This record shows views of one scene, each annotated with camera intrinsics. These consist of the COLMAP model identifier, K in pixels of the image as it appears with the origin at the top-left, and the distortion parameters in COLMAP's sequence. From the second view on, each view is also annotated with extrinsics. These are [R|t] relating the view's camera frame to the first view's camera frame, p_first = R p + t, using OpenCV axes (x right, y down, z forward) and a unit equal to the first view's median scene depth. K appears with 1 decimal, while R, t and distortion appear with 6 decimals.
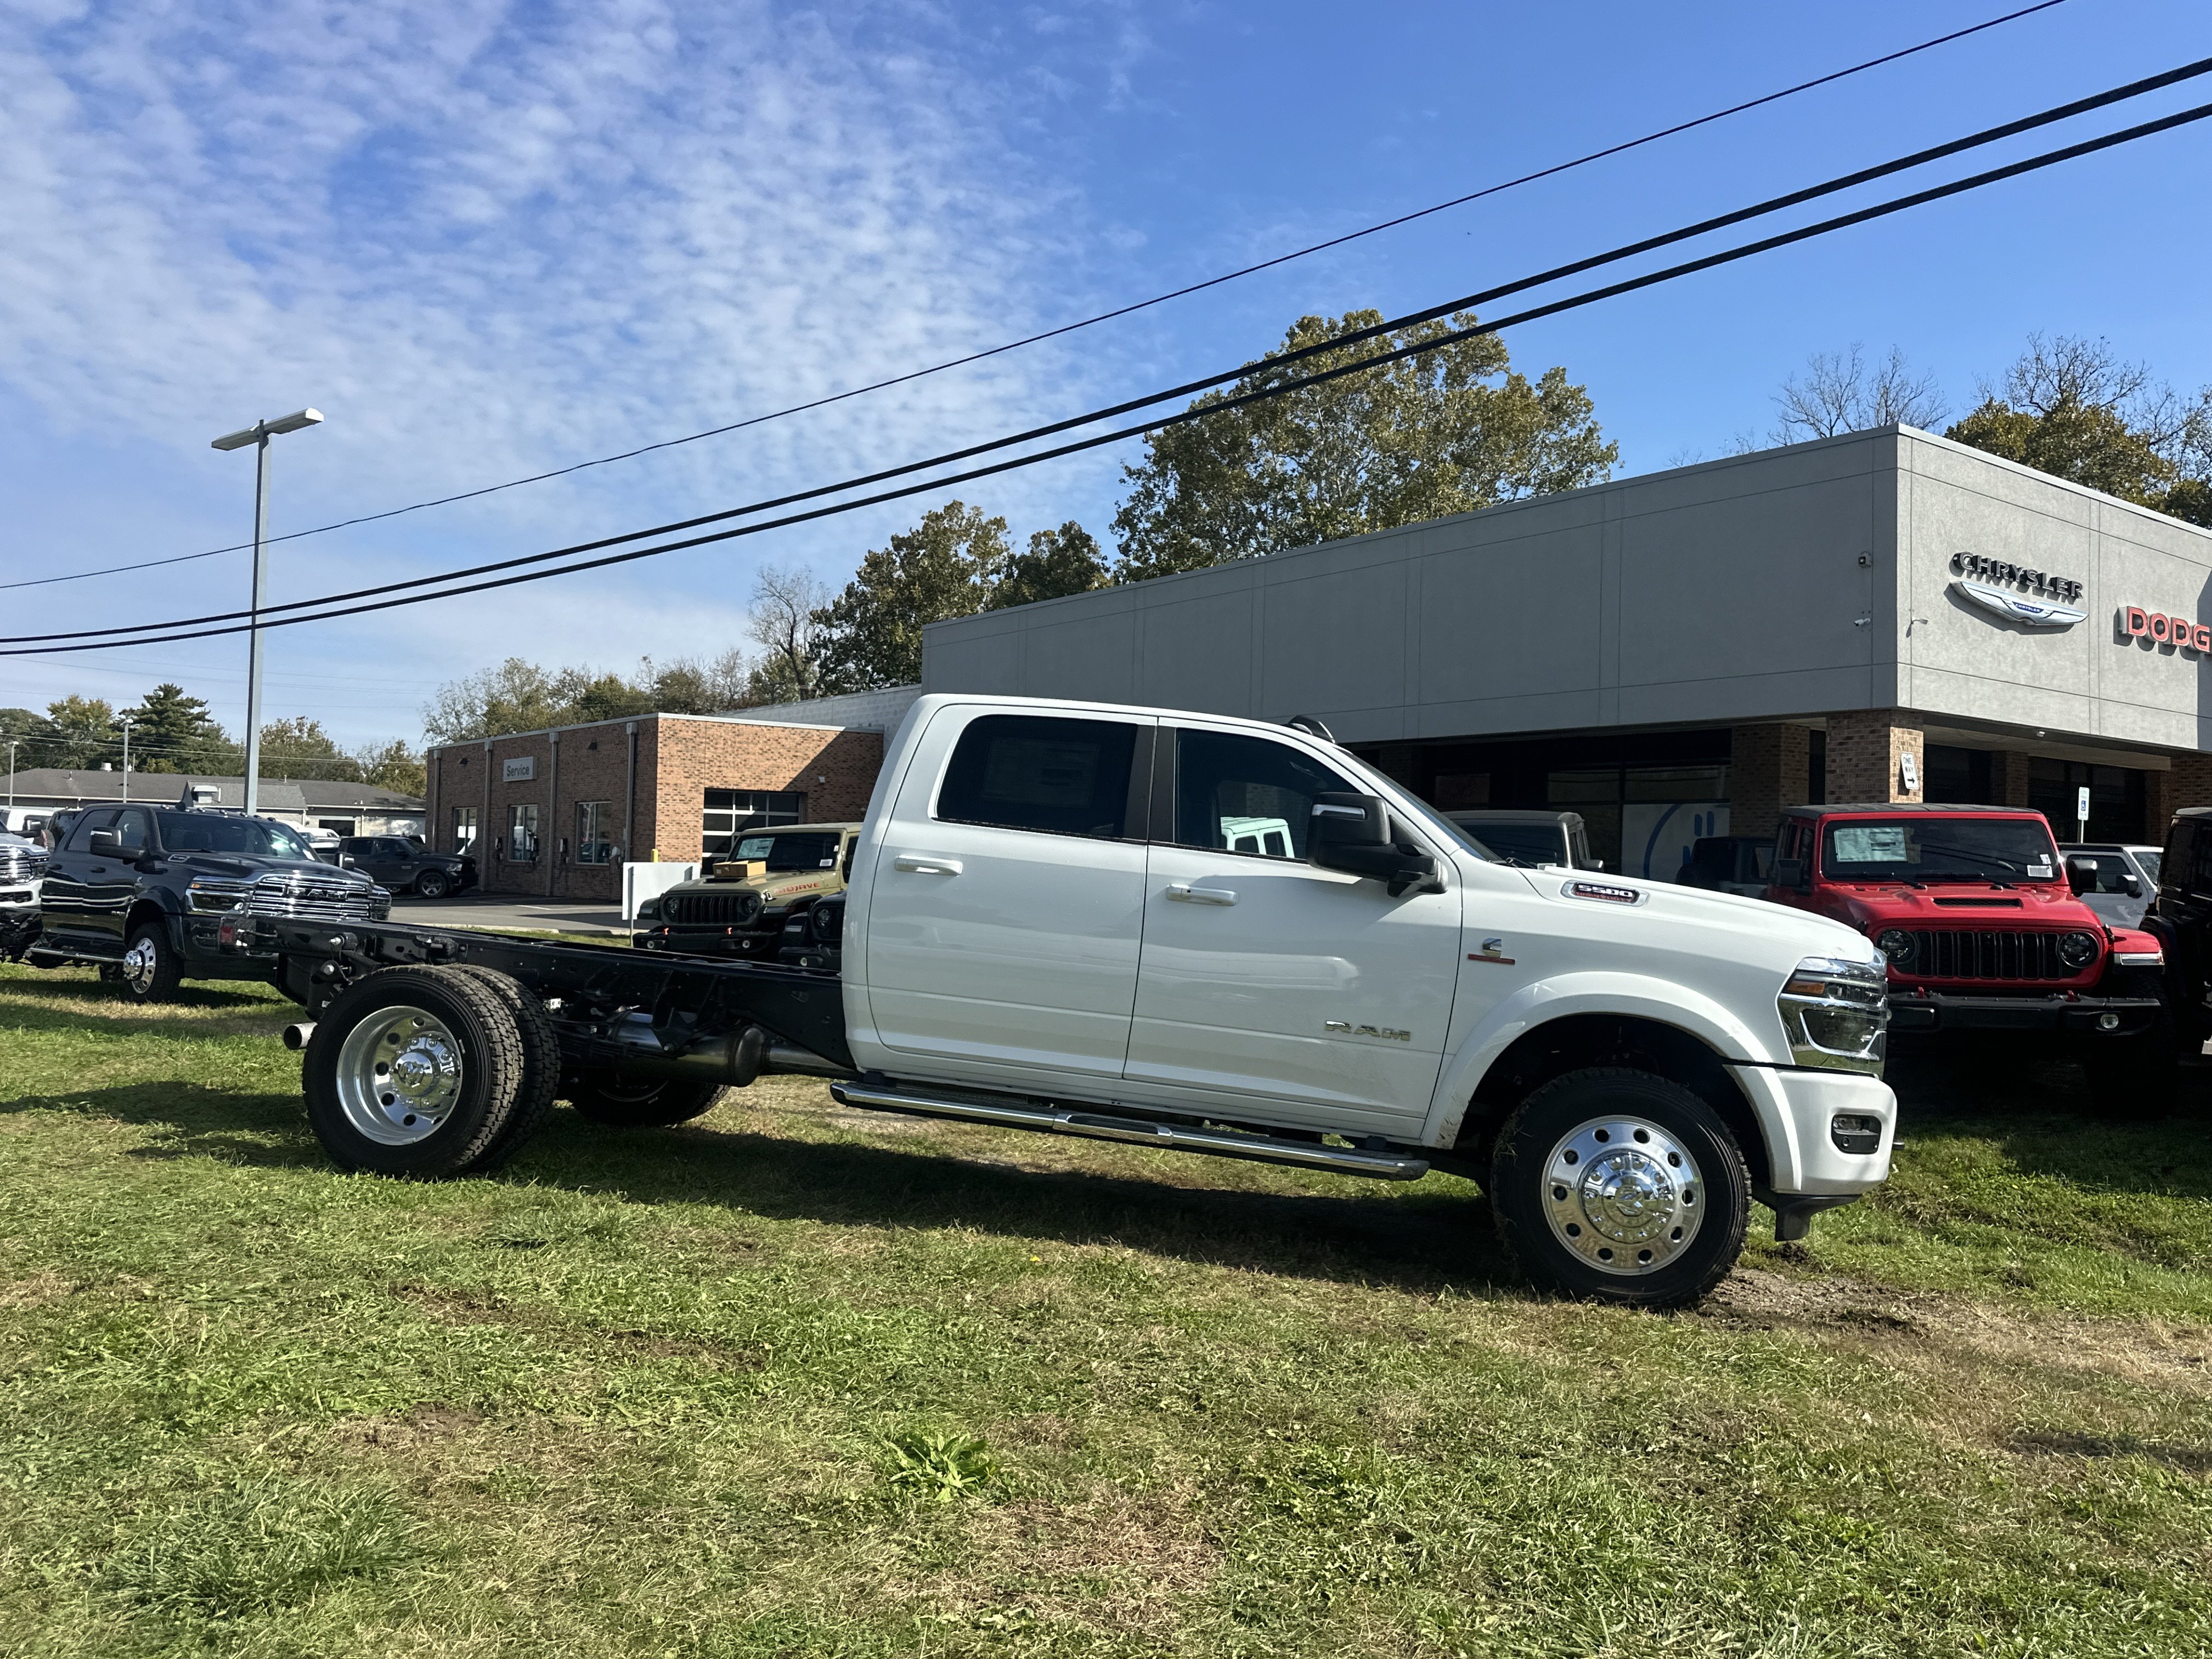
lens RADIAL K [[1617.8, 0, 1113.1], [0, 1617.8, 819.3], [0, 0, 1]] dist [0.127506, -0.212086]
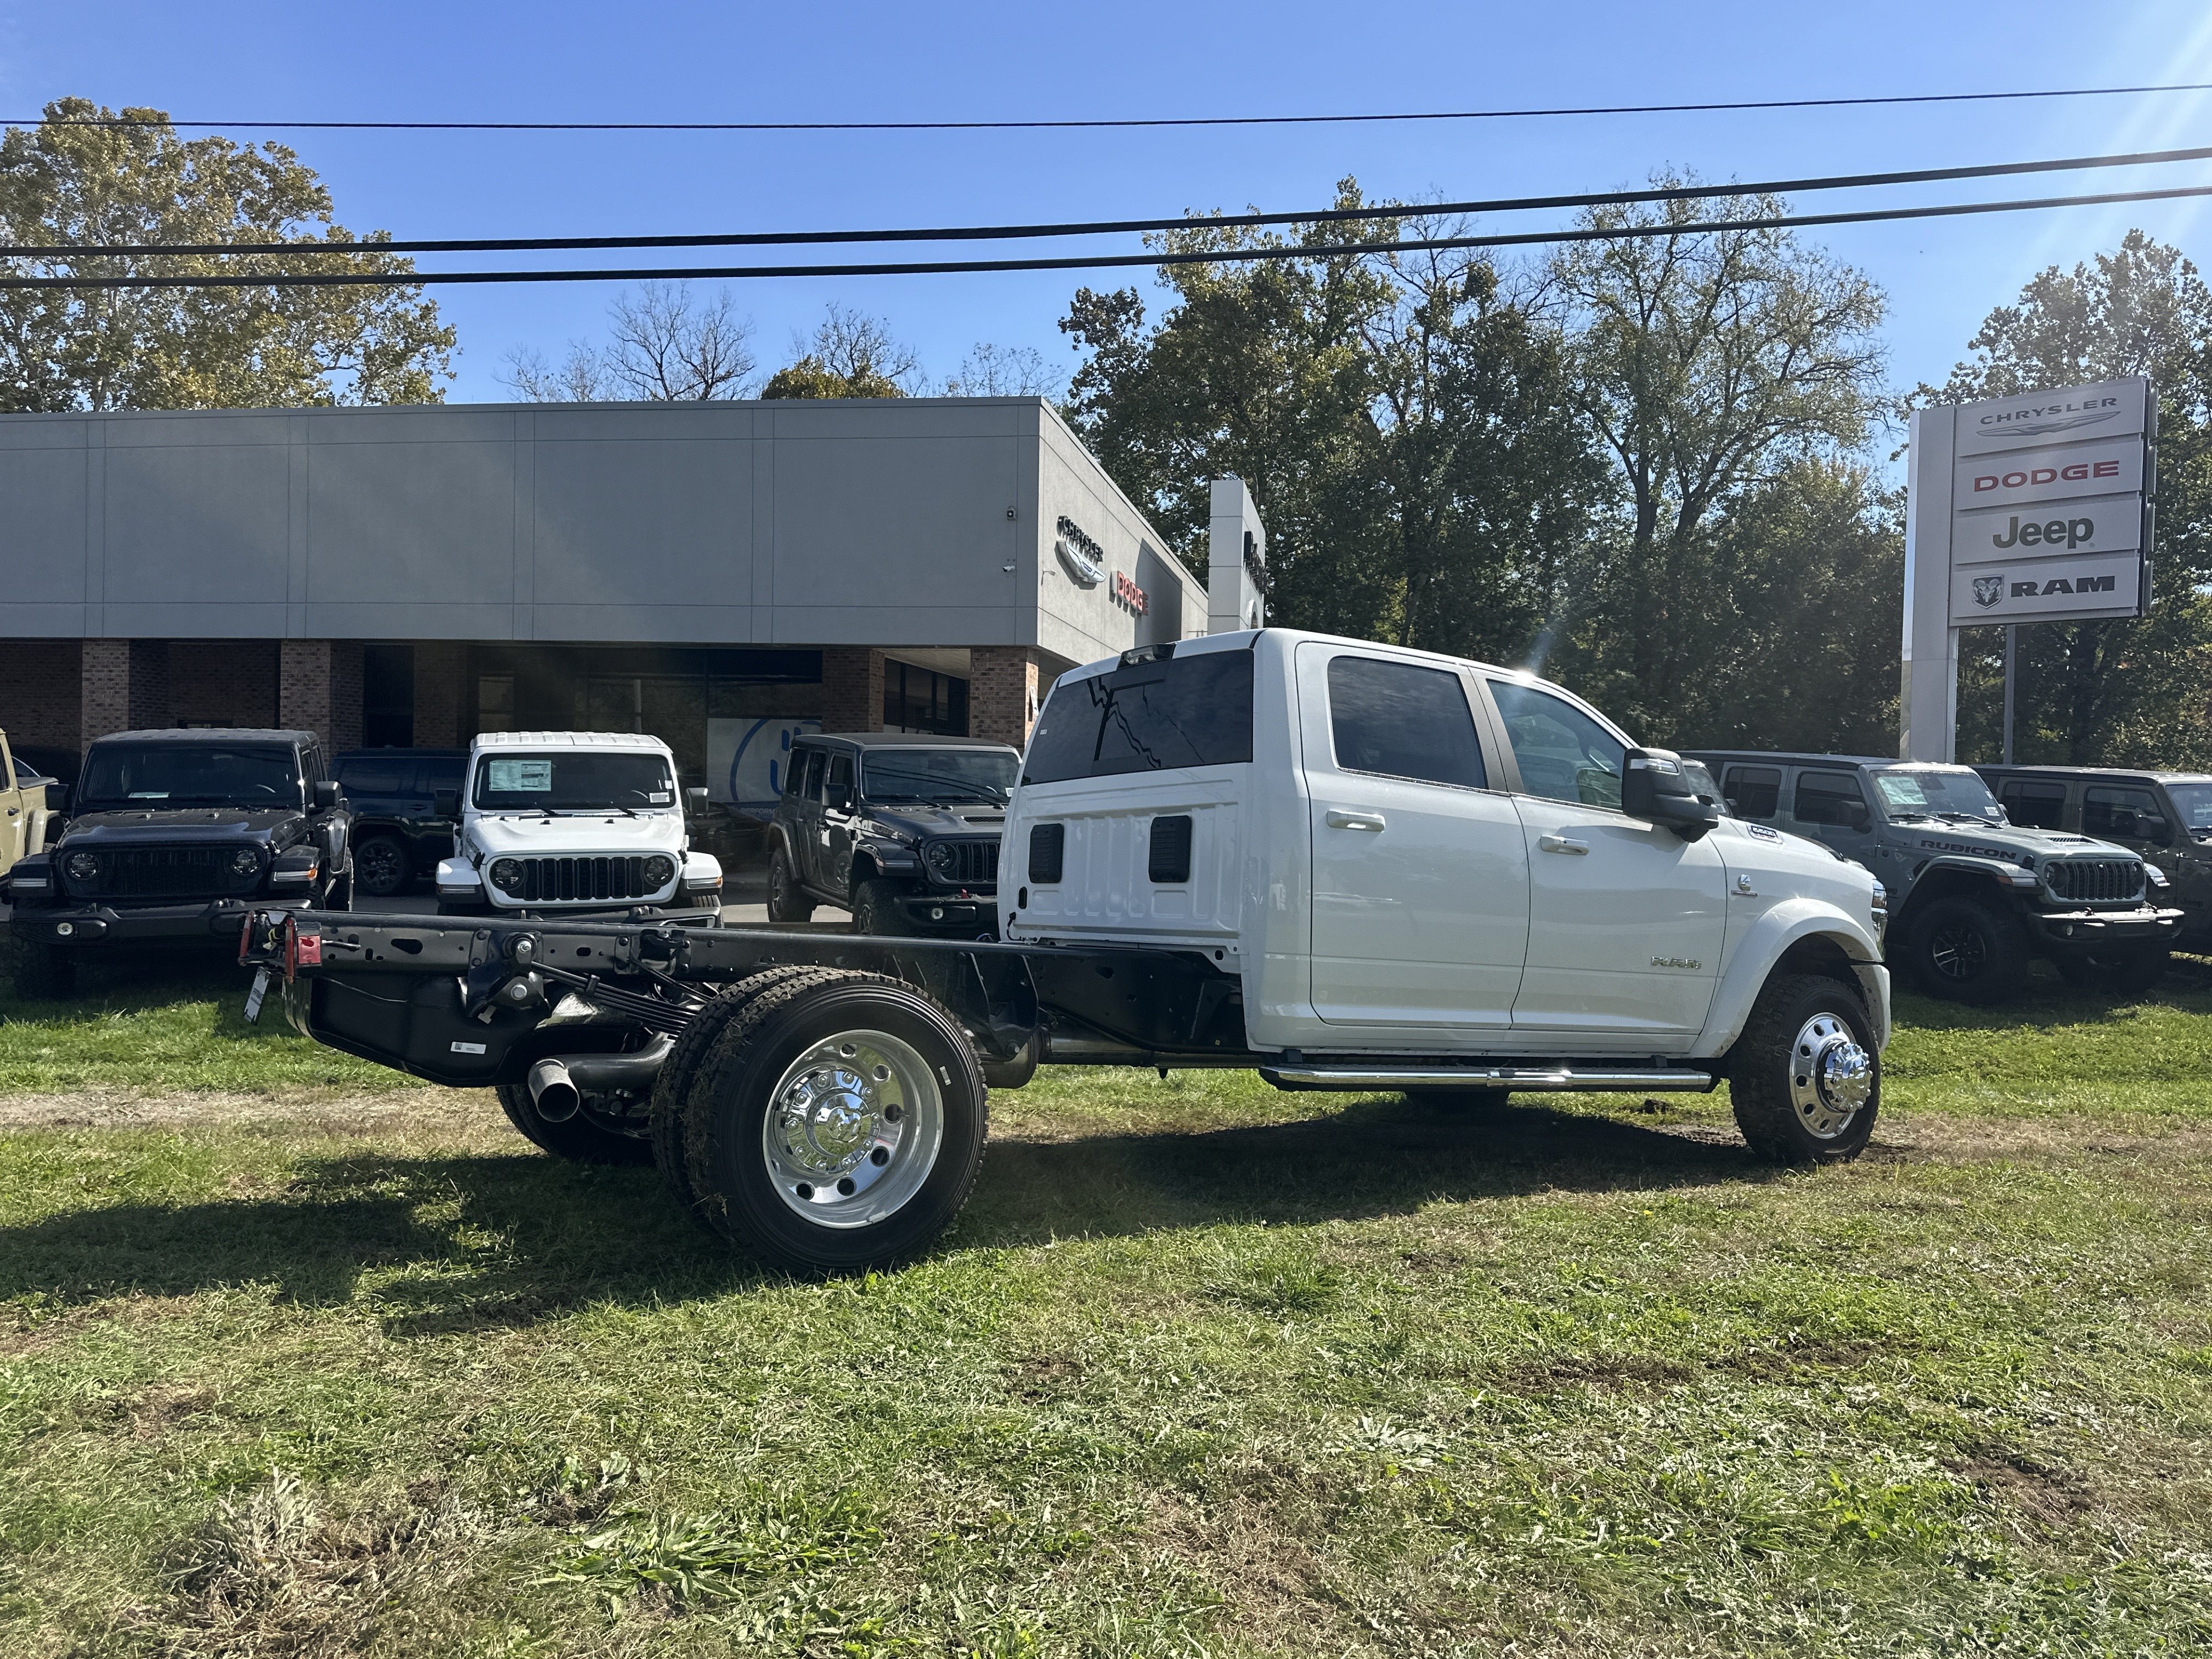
lens RADIAL K [[1617.8, 0, 1113.1], [0, 1617.8, 819.3], [0, 0, 1]] dist [0.127506, -0.212086]
pose [[0.725300, -0.016214, 0.688242, -0.057588], [-0.024583, 0.998475, 0.049428, -0.000943], [-0.687994, -0.052769, 0.723795, 0.029444]]
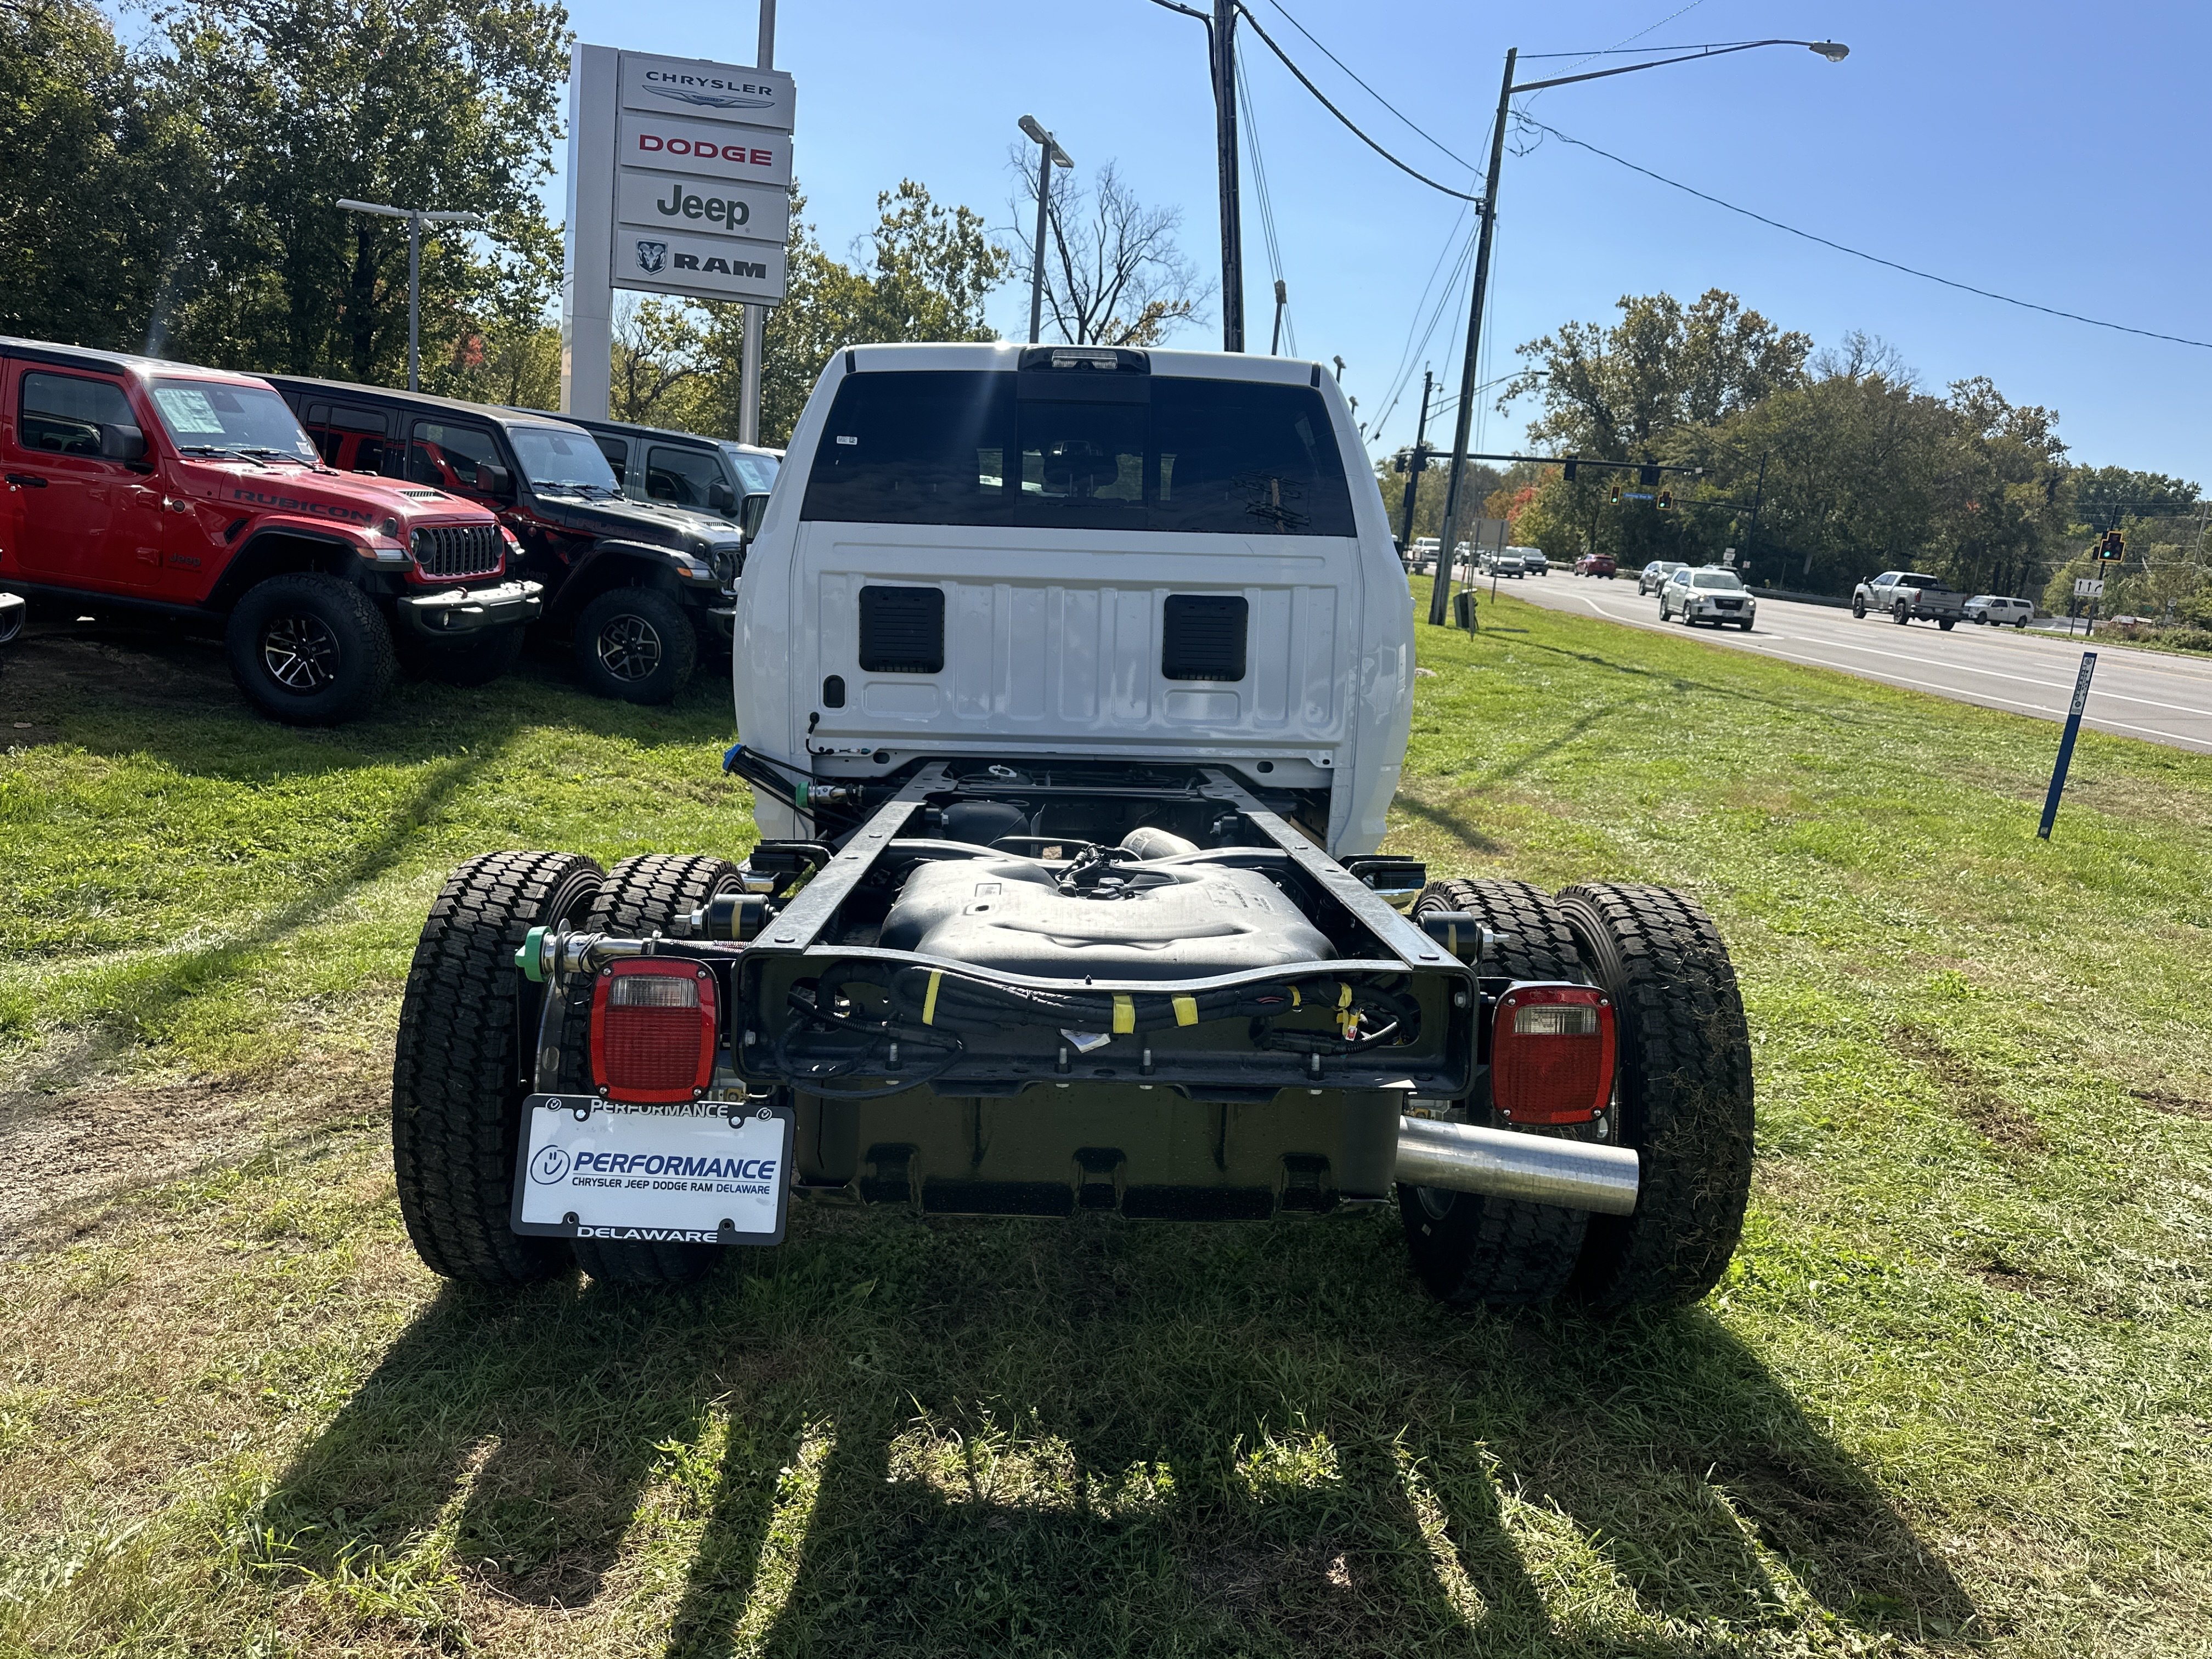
lens RADIAL K [[1647.6, 0, 1130.6], [0, 1647.6, 798.4], [0, 0, 1]] dist [0.037402, -0.062111]
pose [[-0.211222, -0.203348, 0.956052, -0.060586], [-0.128580, 0.975400, 0.179056, -0.000583], [-0.968944, -0.085108, -0.232172, 0.089301]]
